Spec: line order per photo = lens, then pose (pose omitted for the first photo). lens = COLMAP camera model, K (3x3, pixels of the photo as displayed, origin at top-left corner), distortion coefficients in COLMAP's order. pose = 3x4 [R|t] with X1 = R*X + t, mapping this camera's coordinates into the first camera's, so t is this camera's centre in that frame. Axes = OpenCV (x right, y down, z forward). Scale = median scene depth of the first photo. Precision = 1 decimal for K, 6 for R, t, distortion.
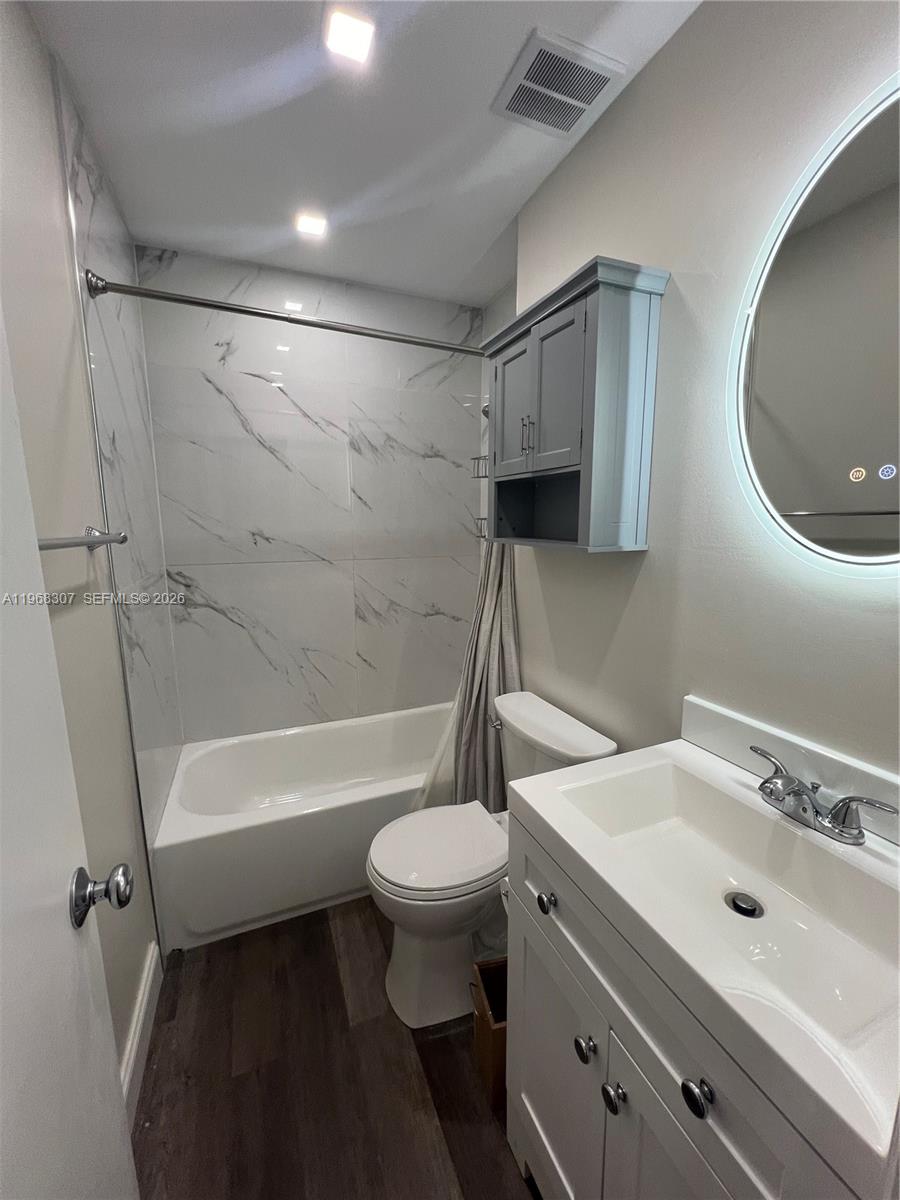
lens RADIAL K [[479.4, 0, 451.1], [0, 479.4, 598.9], [0, 0, 1]] dist [0.000040, 0.000152]
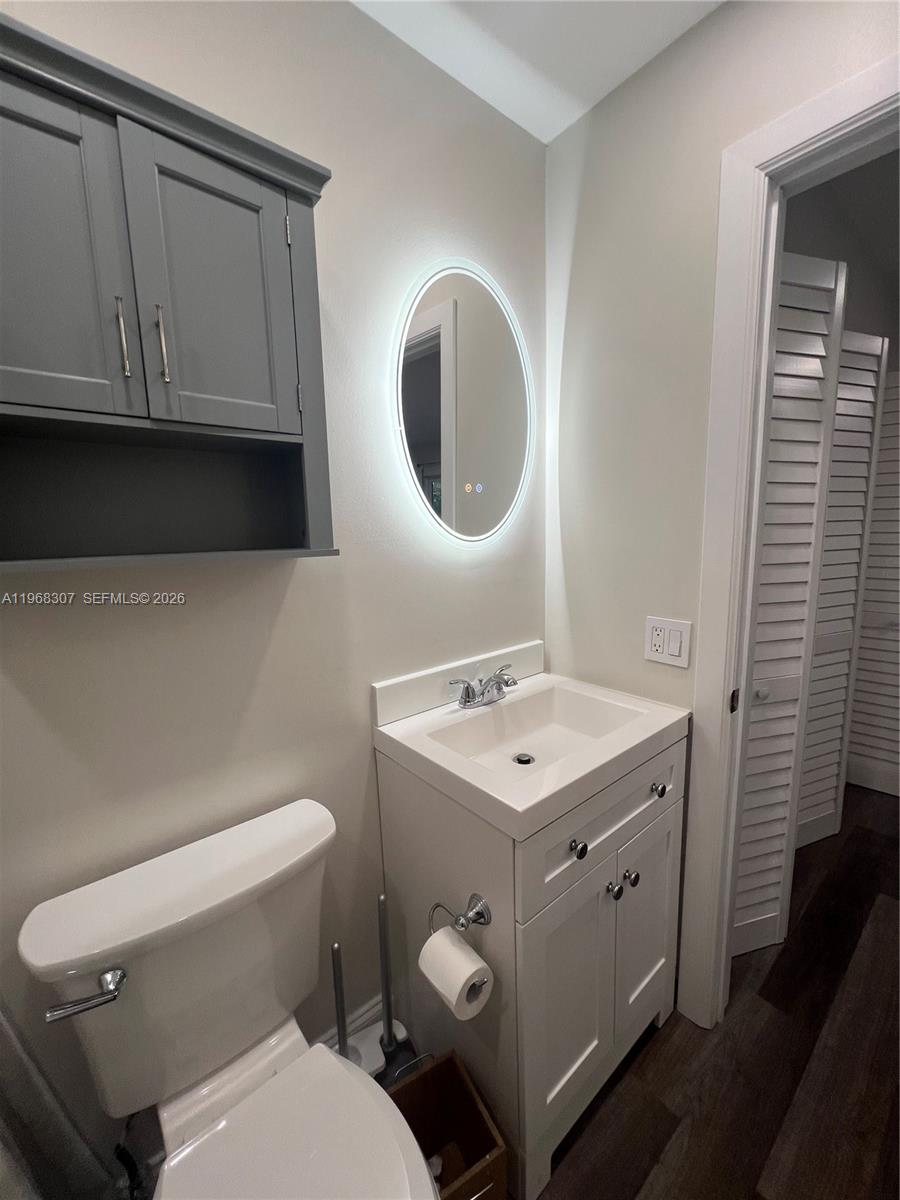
lens RADIAL K [[479.4, 0, 451.1], [0, 479.4, 598.9], [0, 0, 1]] dist [0.000040, 0.000152]
pose [[-0.294810, -0.125025, 0.947342, -0.502866], [0.189433, 0.964080, 0.186185, -0.136834], [-0.936591, 0.234347, -0.260536, 1.035337]]
